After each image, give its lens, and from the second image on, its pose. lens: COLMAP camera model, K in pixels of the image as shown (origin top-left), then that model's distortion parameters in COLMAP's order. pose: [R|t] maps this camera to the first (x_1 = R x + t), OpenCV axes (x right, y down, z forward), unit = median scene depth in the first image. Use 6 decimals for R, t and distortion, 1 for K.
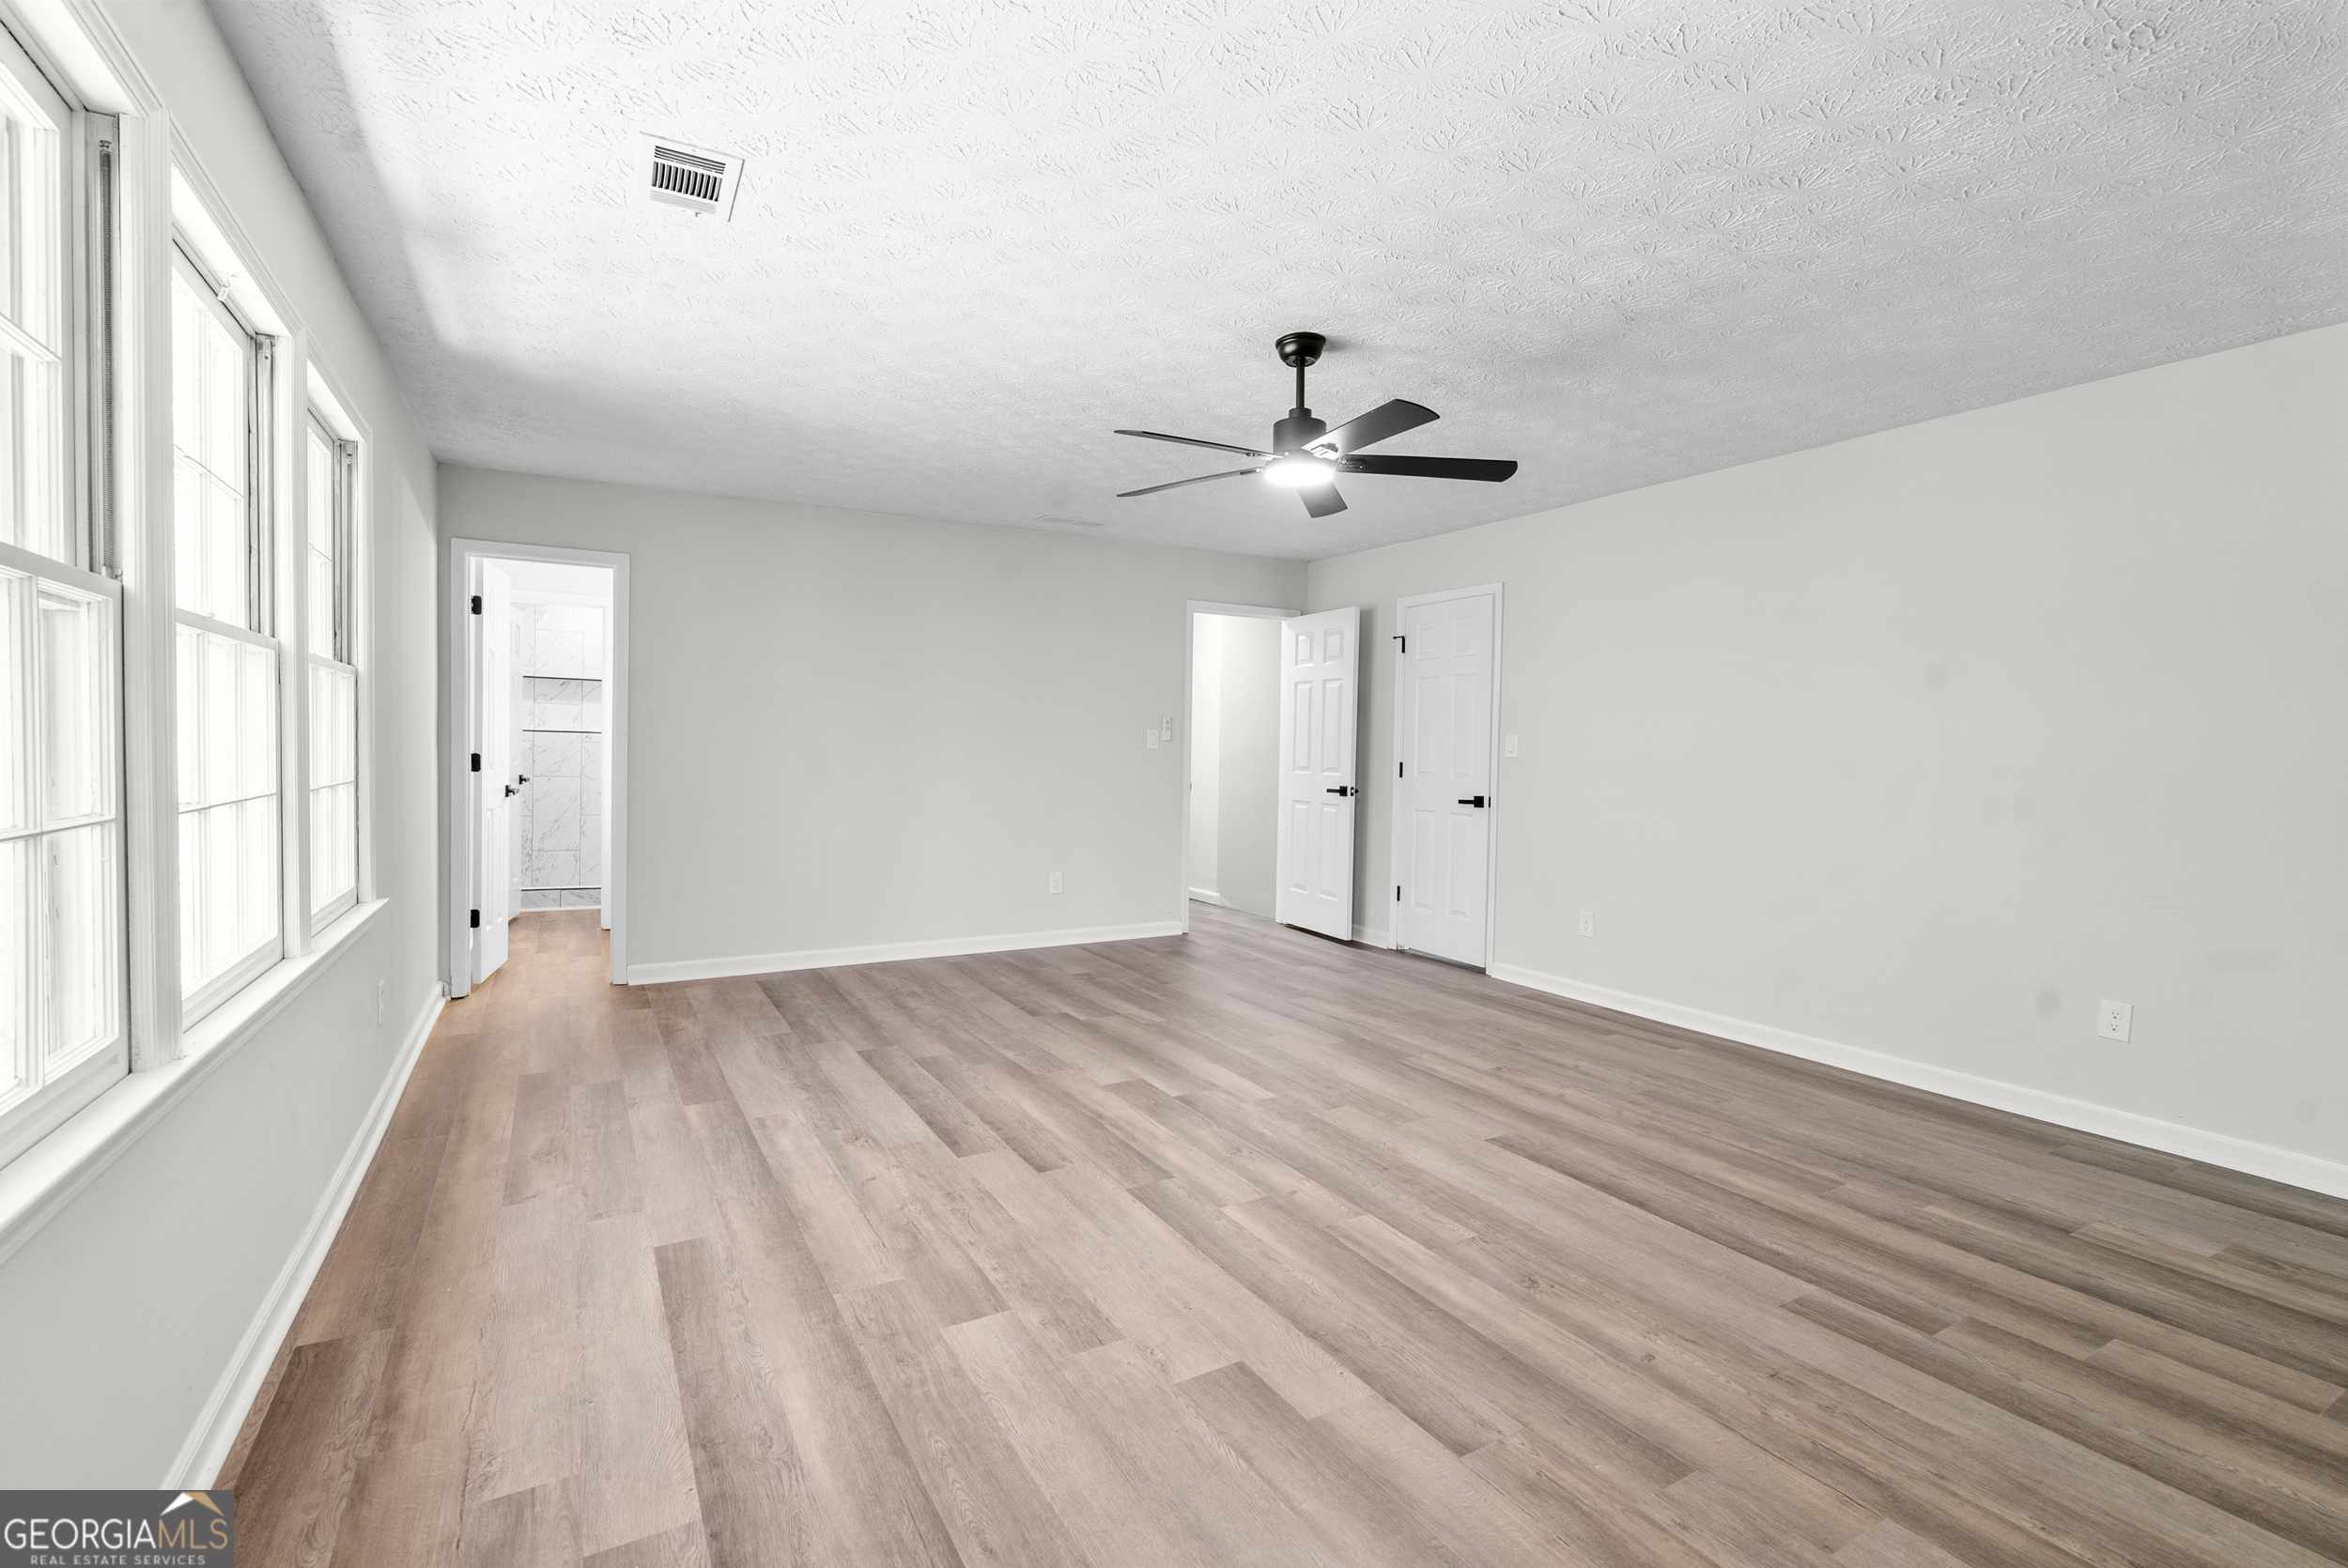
lens RADIAL K [[1063.3, 0, 1167.4], [0, 1063.3, 775.0], [0, 0, 1]] dist [-0.013233, 0.001402]
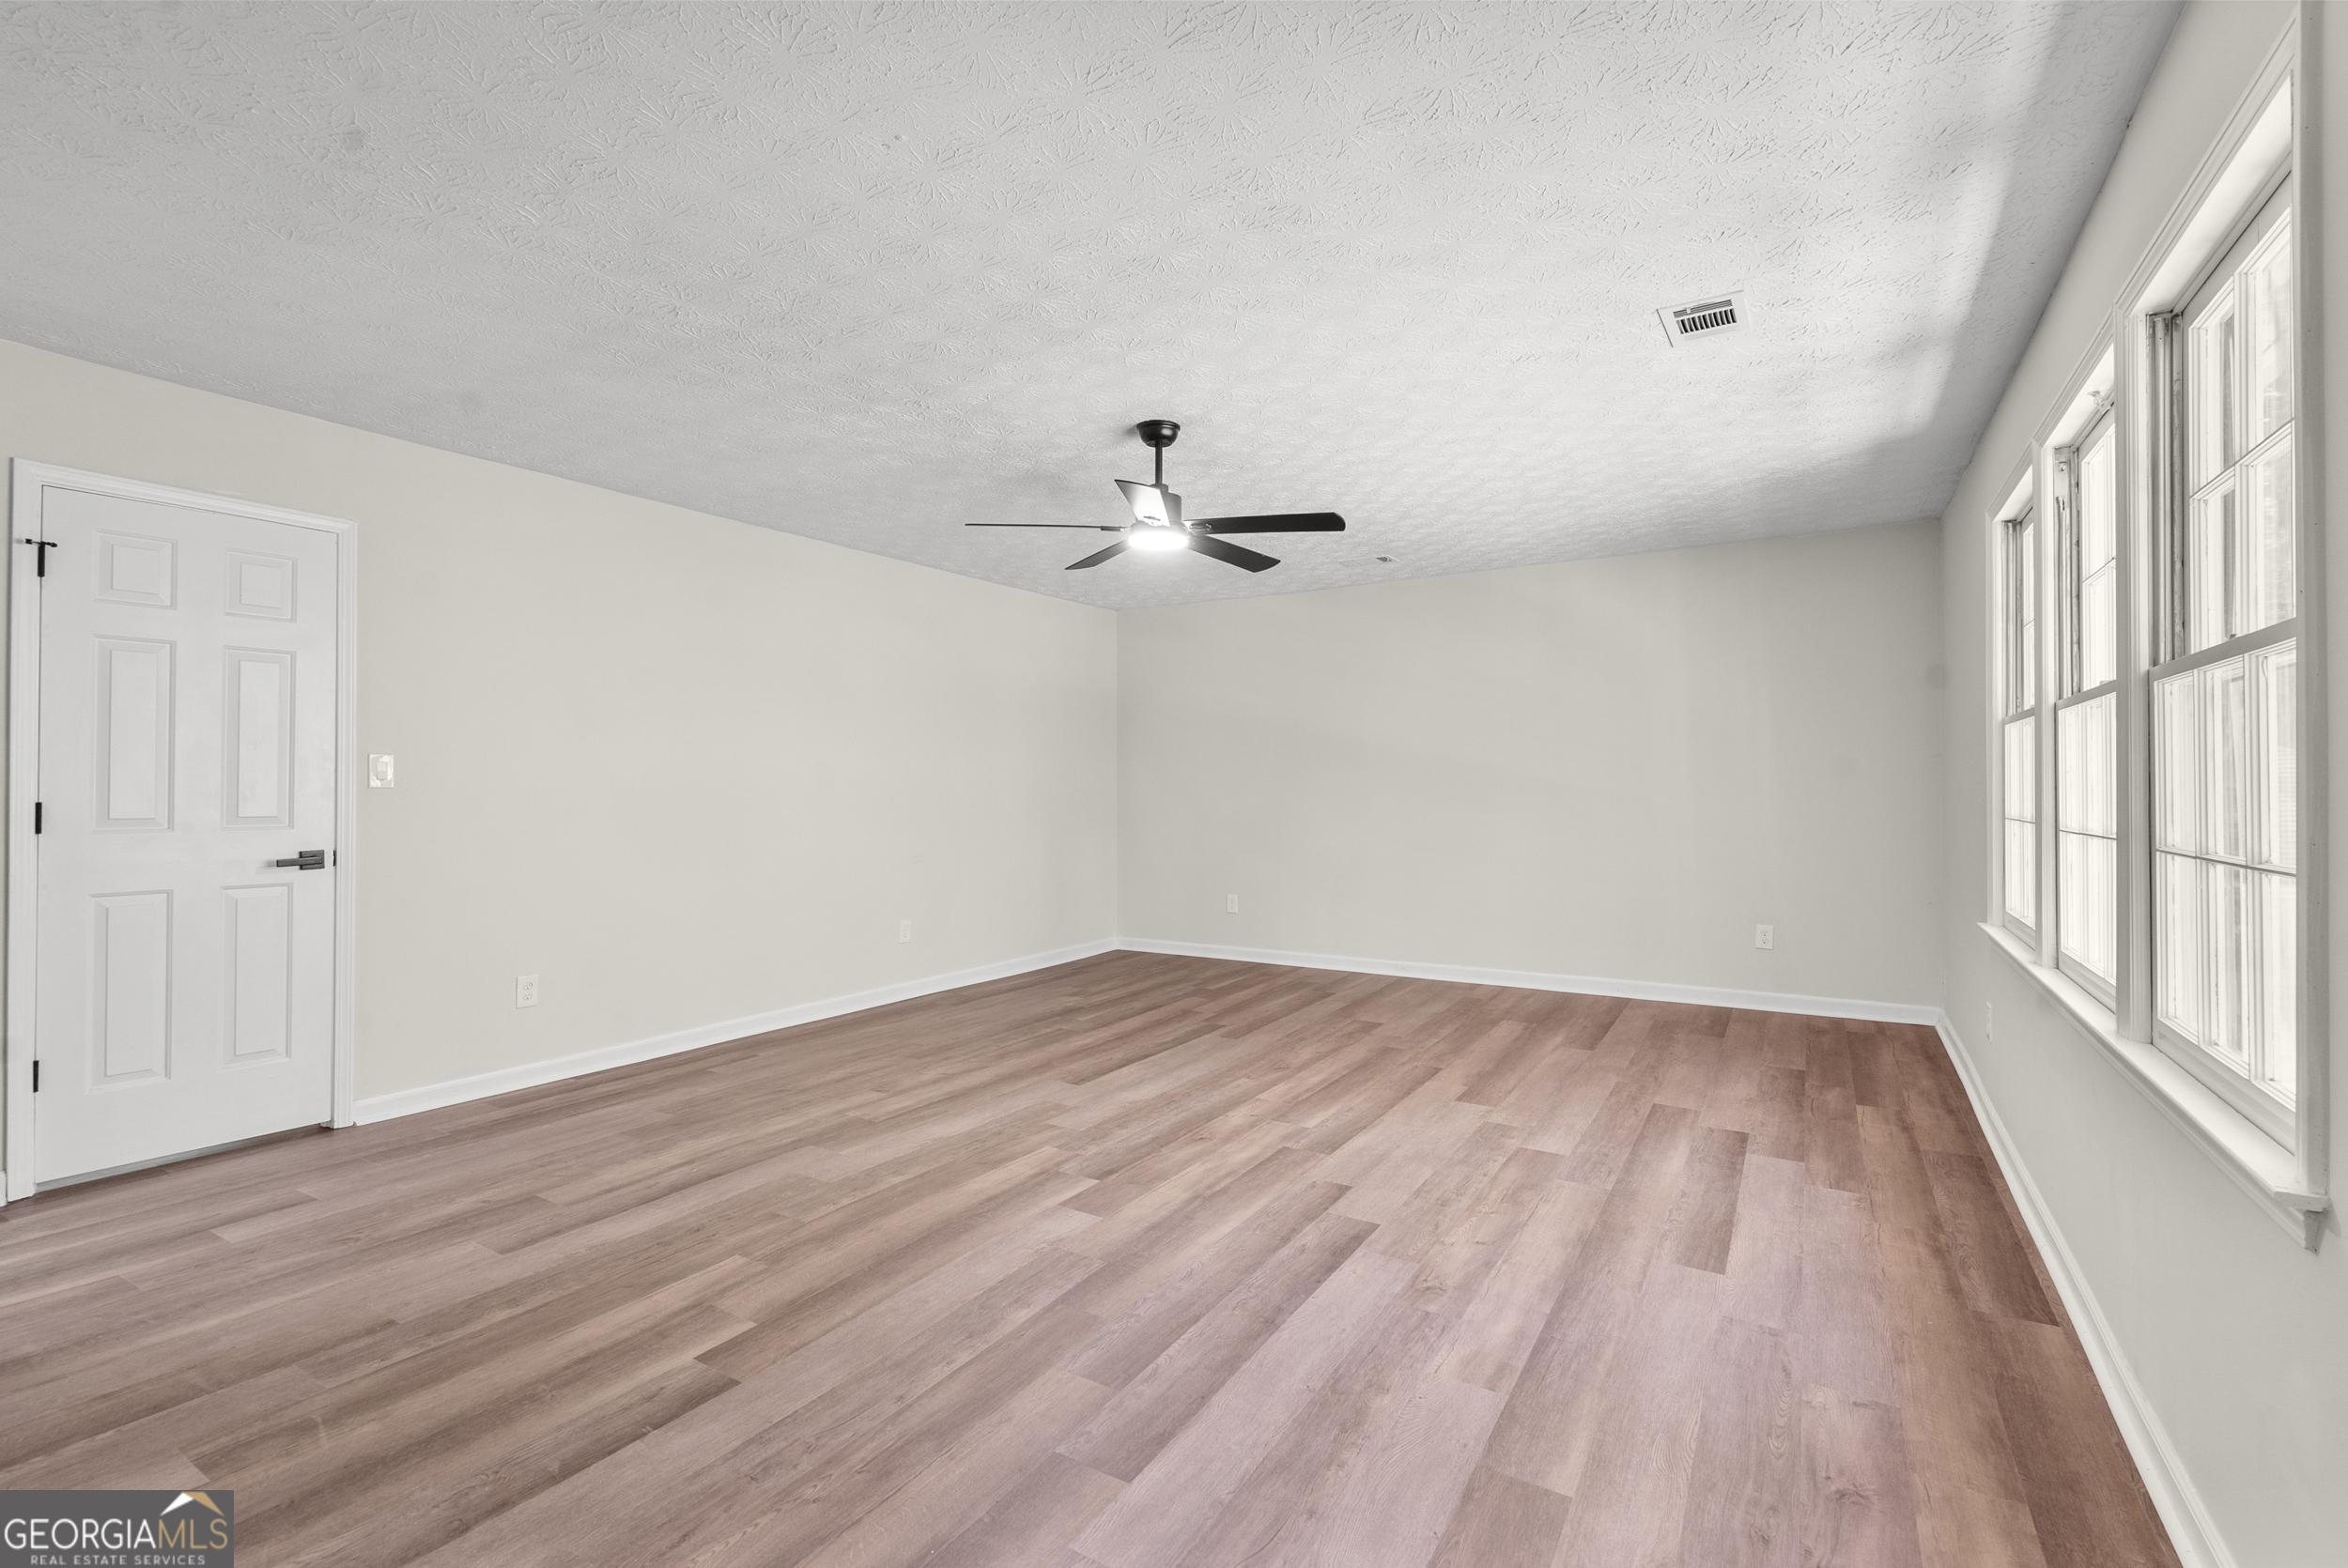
lens RADIAL K [[1063.3, 0, 1162.3], [0, 1063.3, 786.9], [0, 0, 1]] dist [-0.013233, 0.001402]
pose [[-0.483230, -0.014887, 0.875367, -0.878780], [0.015293, 0.999559, 0.025441, -0.046249], [-0.875360, 0.025681, -0.482789, 1.548853]]
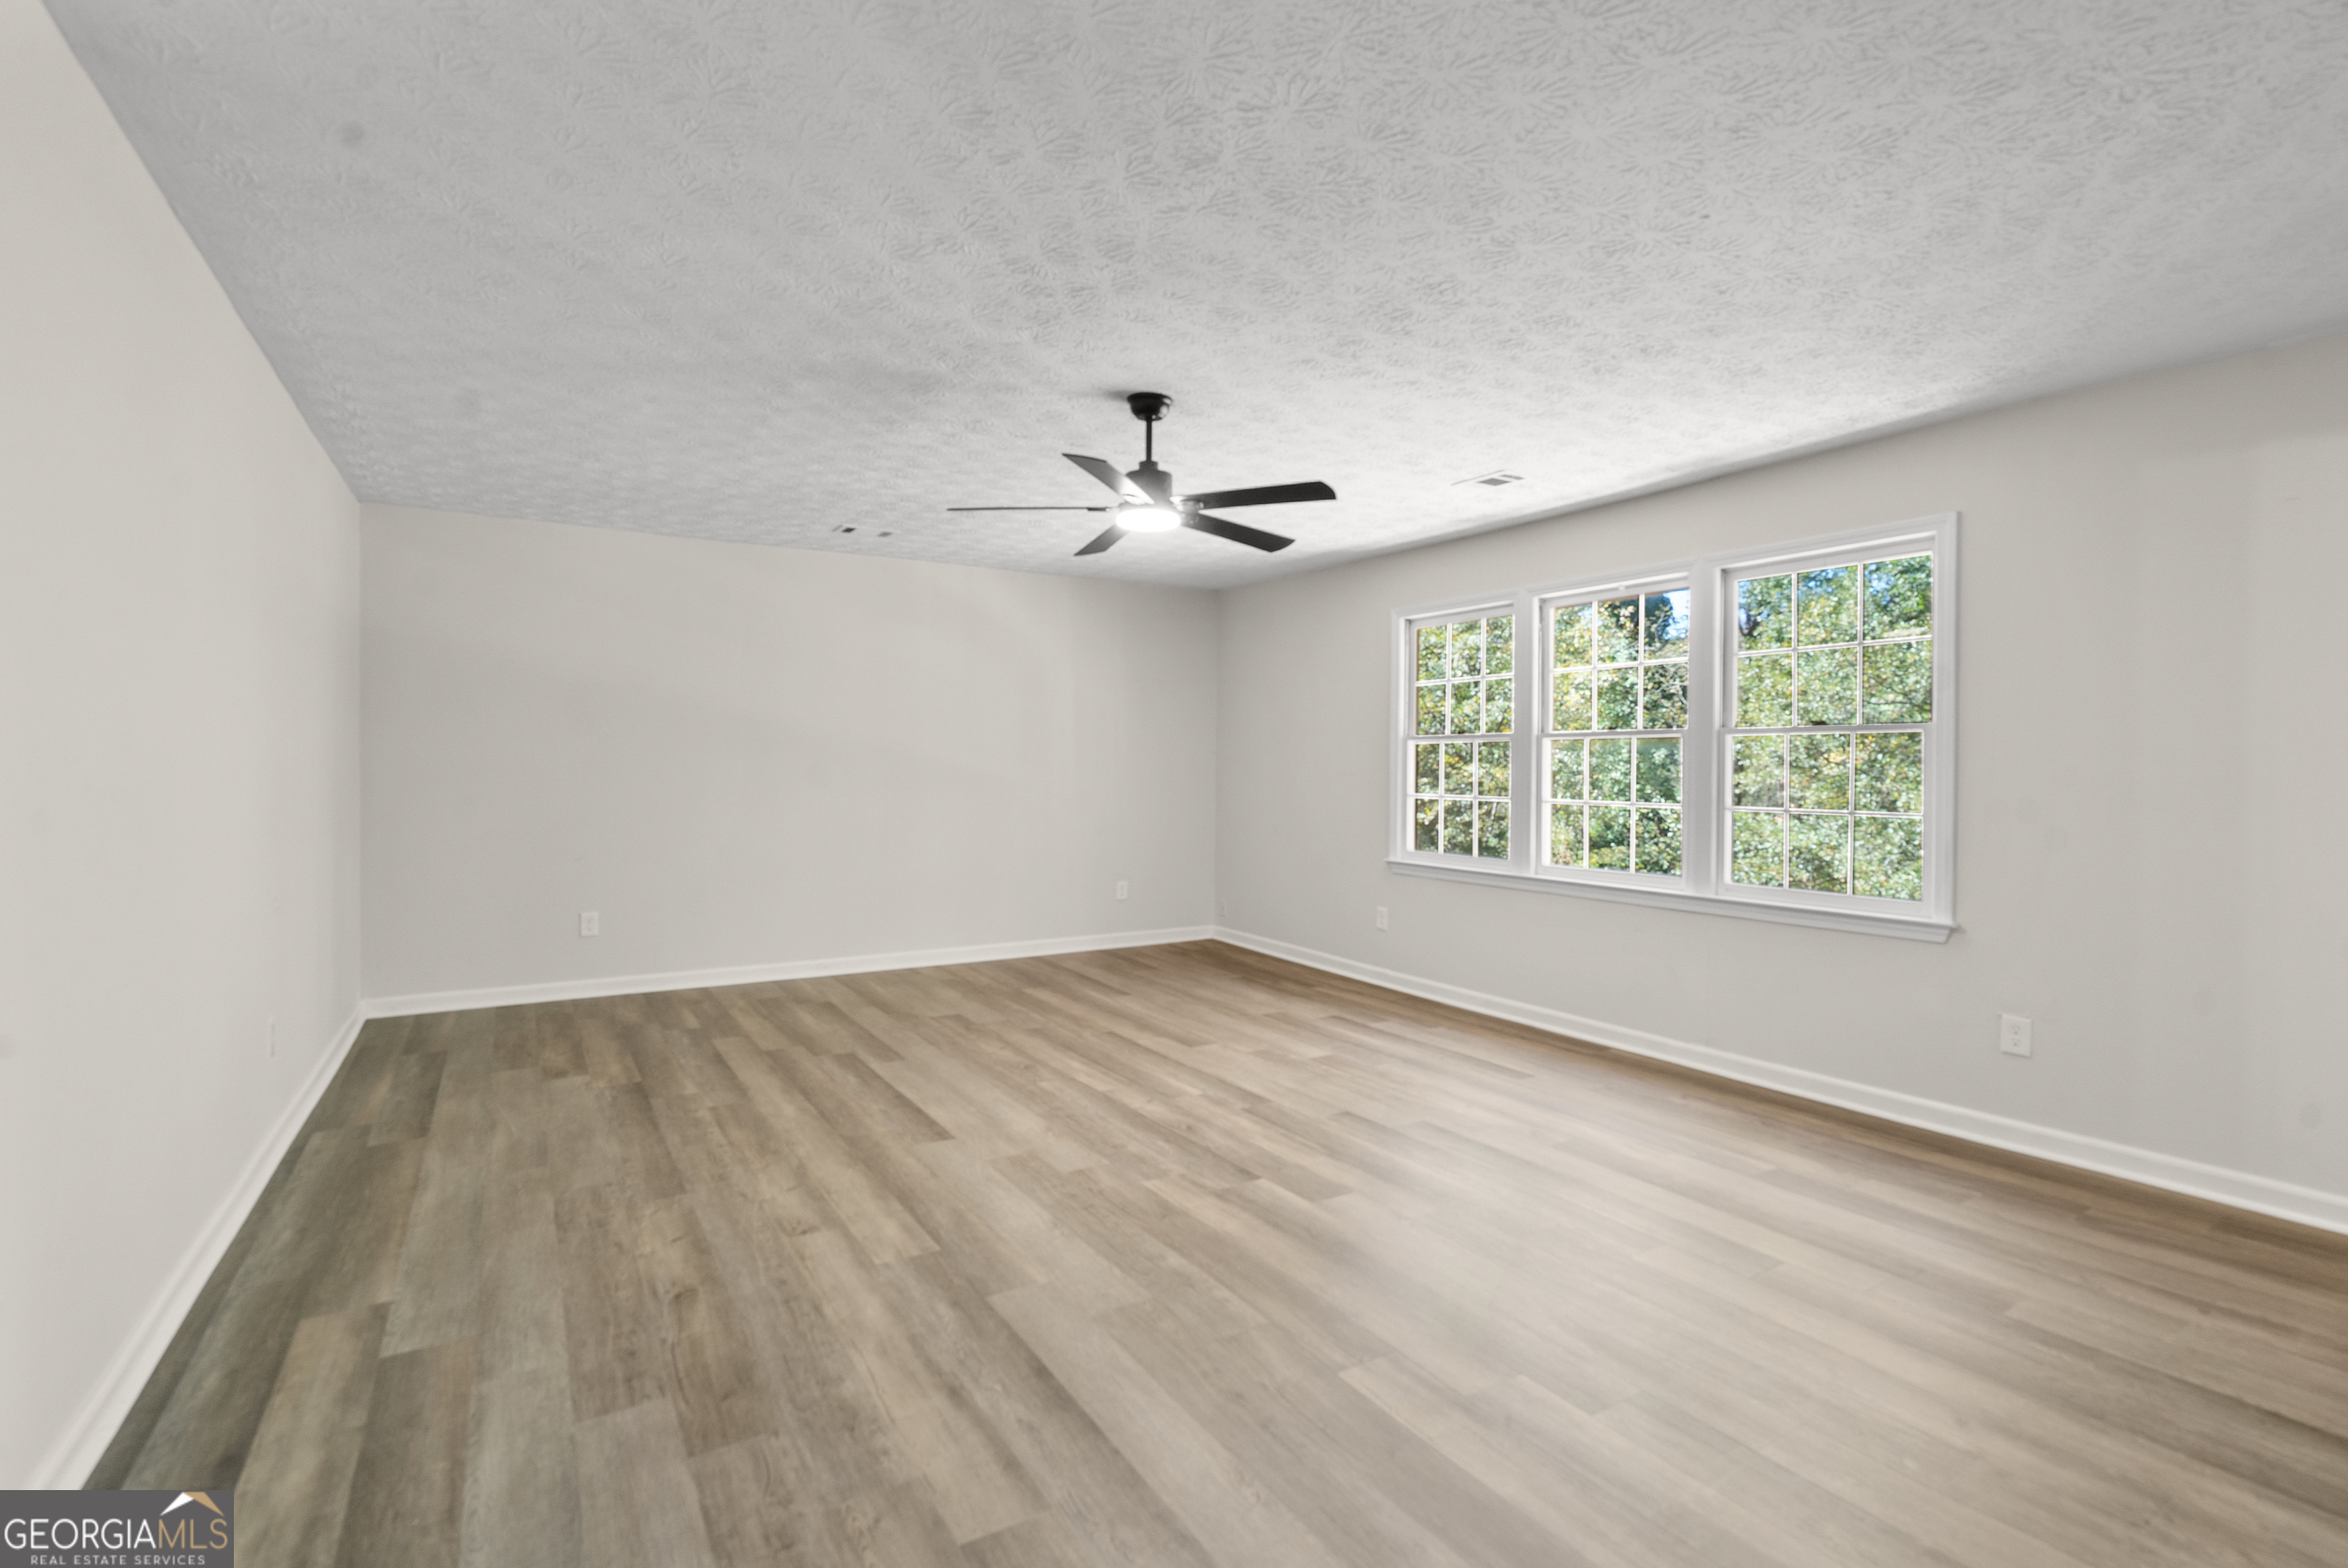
lens RADIAL K [[1063.3, 0, 1185.1], [0, 1063.3, 772.8], [0, 0, 1]] dist [-0.013233, 0.001402]
pose [[-0.998434, -0.022613, -0.051174, 0.135933], [-0.024003, 0.999355, 0.026705, -0.053666], [0.050537, 0.027892, -0.998333, 2.093311]]
